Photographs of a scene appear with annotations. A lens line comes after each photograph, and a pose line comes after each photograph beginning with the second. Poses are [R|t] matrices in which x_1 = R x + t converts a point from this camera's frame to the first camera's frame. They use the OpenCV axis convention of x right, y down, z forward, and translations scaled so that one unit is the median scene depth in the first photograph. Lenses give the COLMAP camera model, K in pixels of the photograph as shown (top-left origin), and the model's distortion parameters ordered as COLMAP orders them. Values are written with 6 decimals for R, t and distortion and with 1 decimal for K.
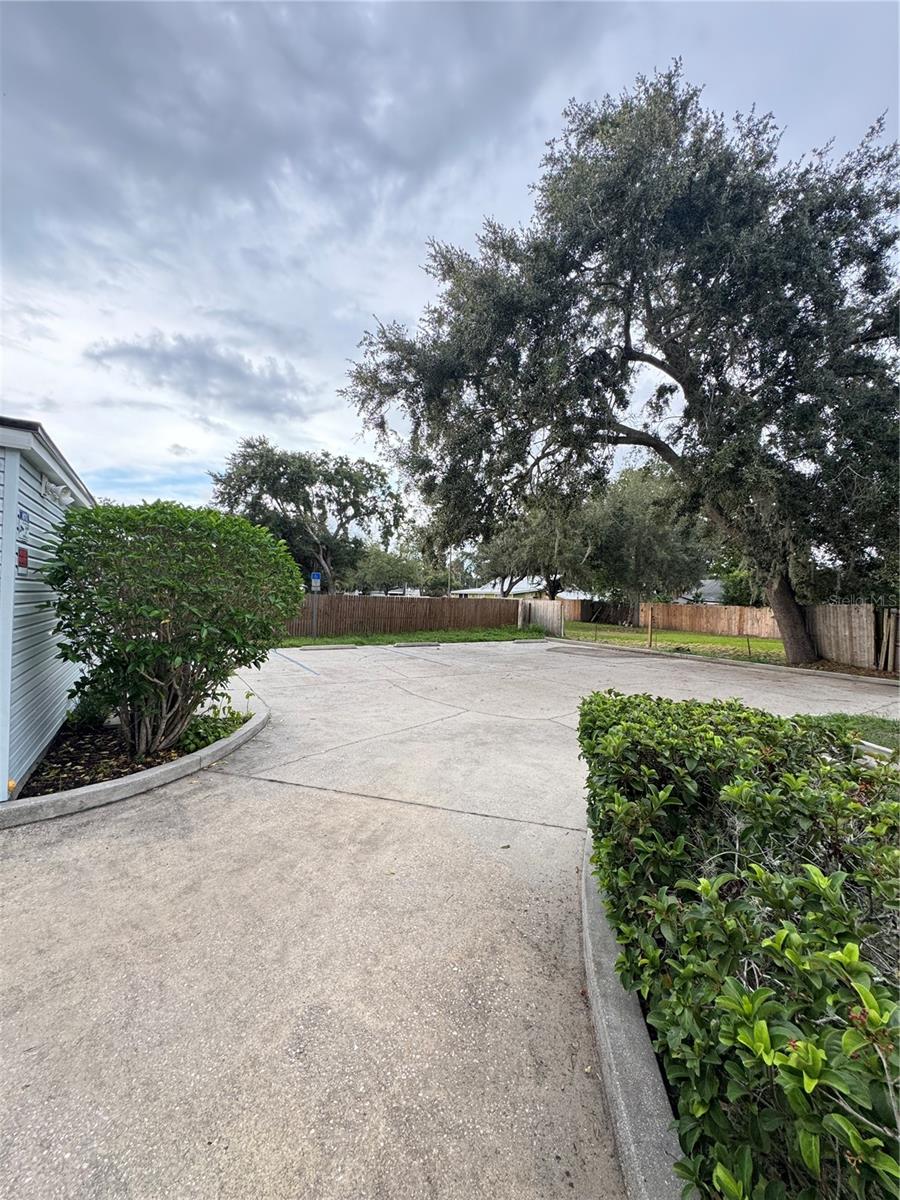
lens RADIAL K [[488.1, 0, 449.0], [0, 488.1, 591.1], [0, 0, 1]] dist [0.010222, -0.000305]
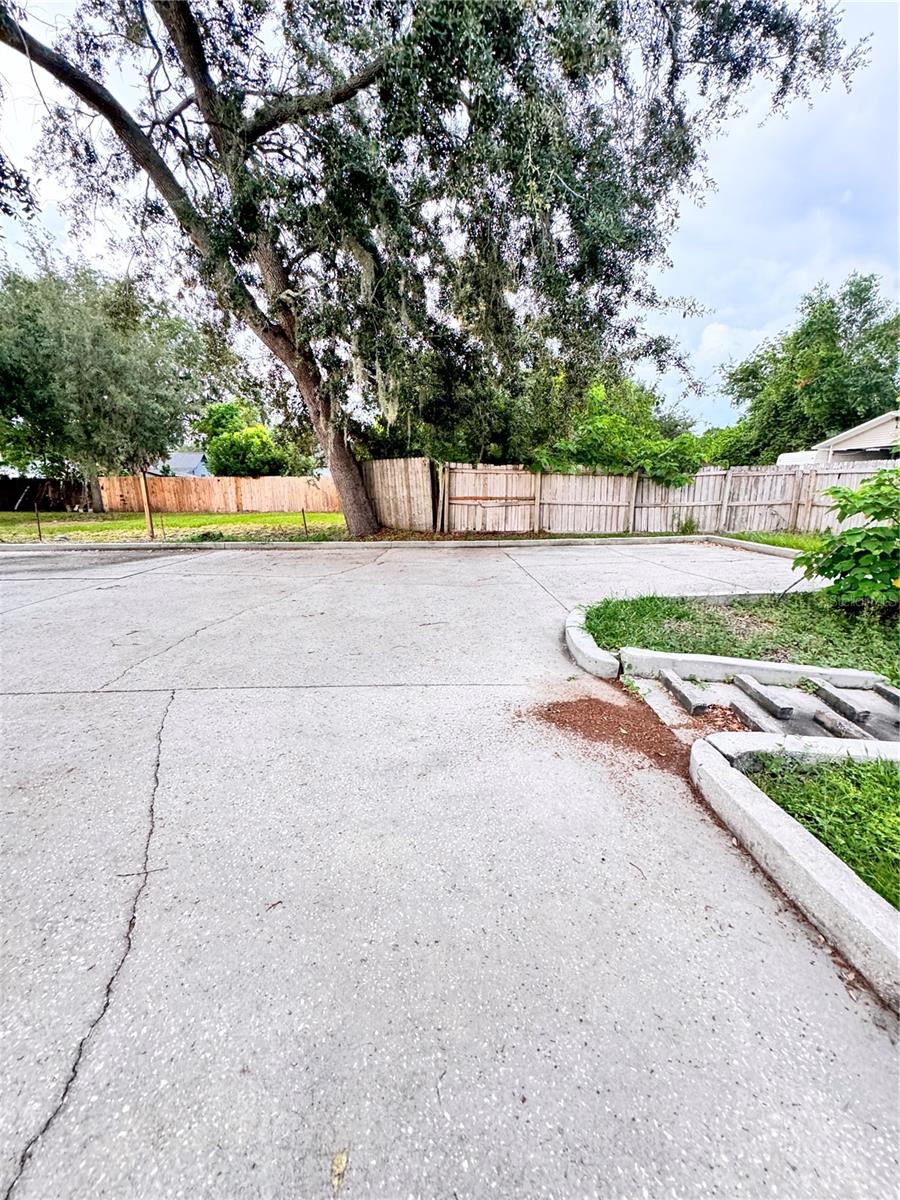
lens RADIAL K [[488.1, 0, 447.2], [0, 488.1, 602.1], [0, 0, 1]] dist [0.010222, -0.000305]
pose [[0.532245, -0.228274, 0.815234, 0.506301], [0.011723, 0.964856, 0.262516, 0.209394], [-0.846509, -0.130166, 0.516216, 2.167162]]
